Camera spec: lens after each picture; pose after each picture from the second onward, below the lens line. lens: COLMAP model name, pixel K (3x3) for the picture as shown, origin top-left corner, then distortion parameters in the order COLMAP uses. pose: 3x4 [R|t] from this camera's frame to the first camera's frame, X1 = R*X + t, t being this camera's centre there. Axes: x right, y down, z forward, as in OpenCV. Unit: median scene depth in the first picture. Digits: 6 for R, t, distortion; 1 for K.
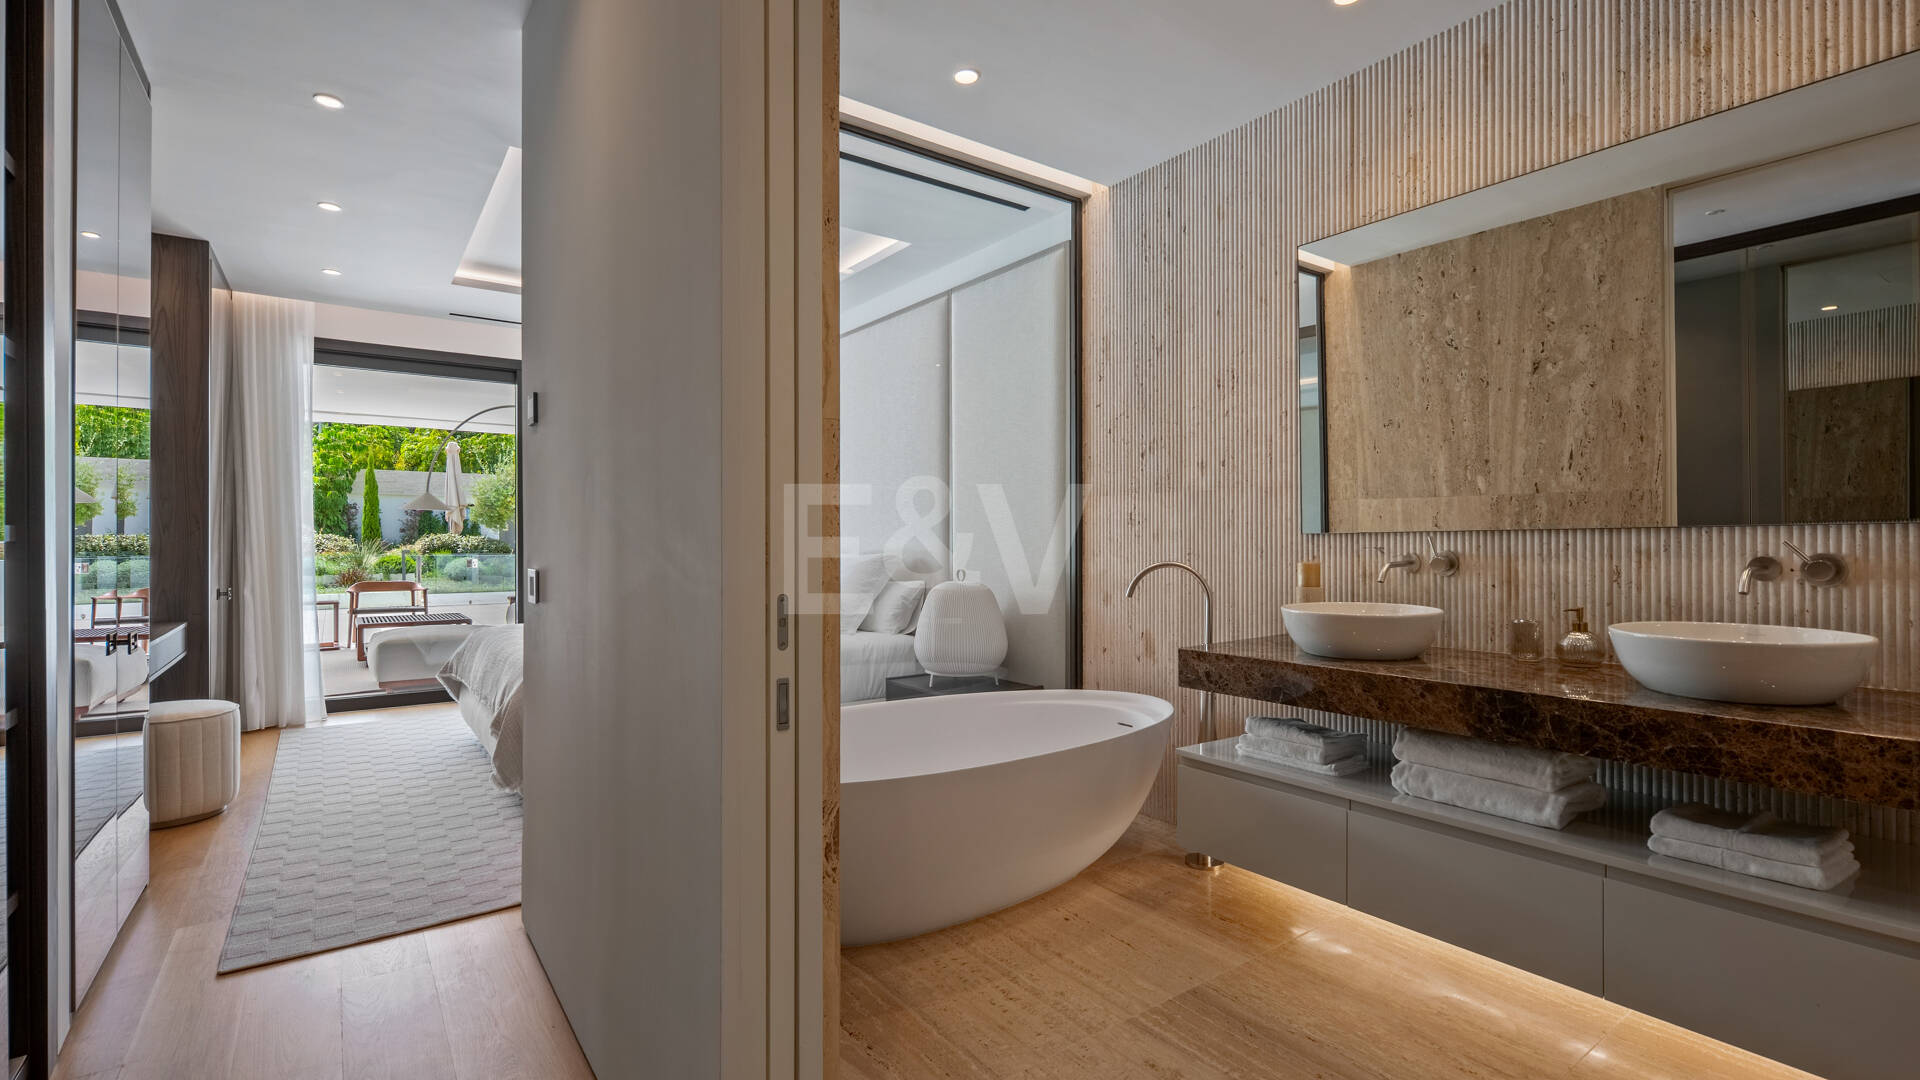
lens RADIAL K [[843.1, 0, 960.0], [0, 843.1, 540.0], [0, 0, 1]] dist [0.002496, 0.000228]
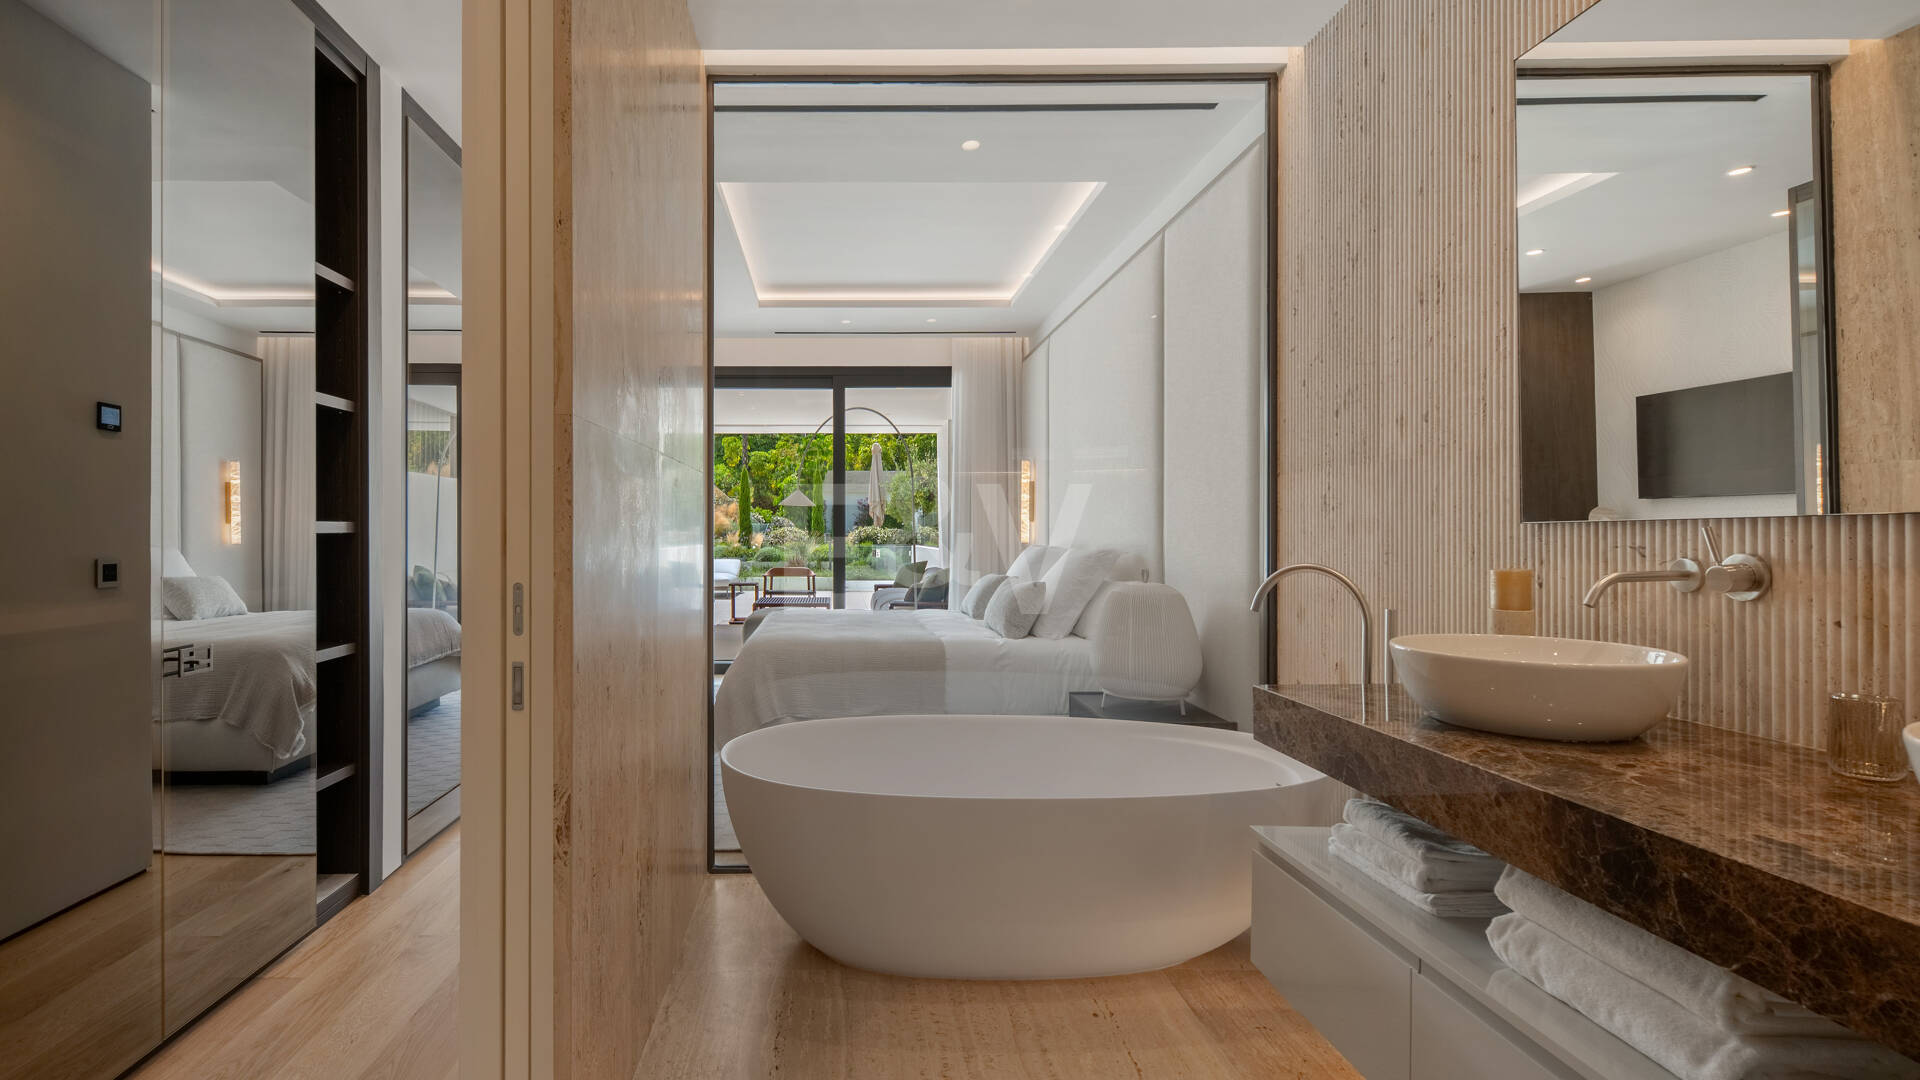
lens RADIAL K [[902.4, 0, 823.4], [0, 902.4, 537.1], [0, 0, 1]] dist [-0.000142, -0.000563]
pose [[0.798146, 0.004967, -0.602444, 0.220389], [-0.001961, 0.999982, 0.005646, -0.000156], [0.602461, -0.003326, 0.798141, 0.091036]]
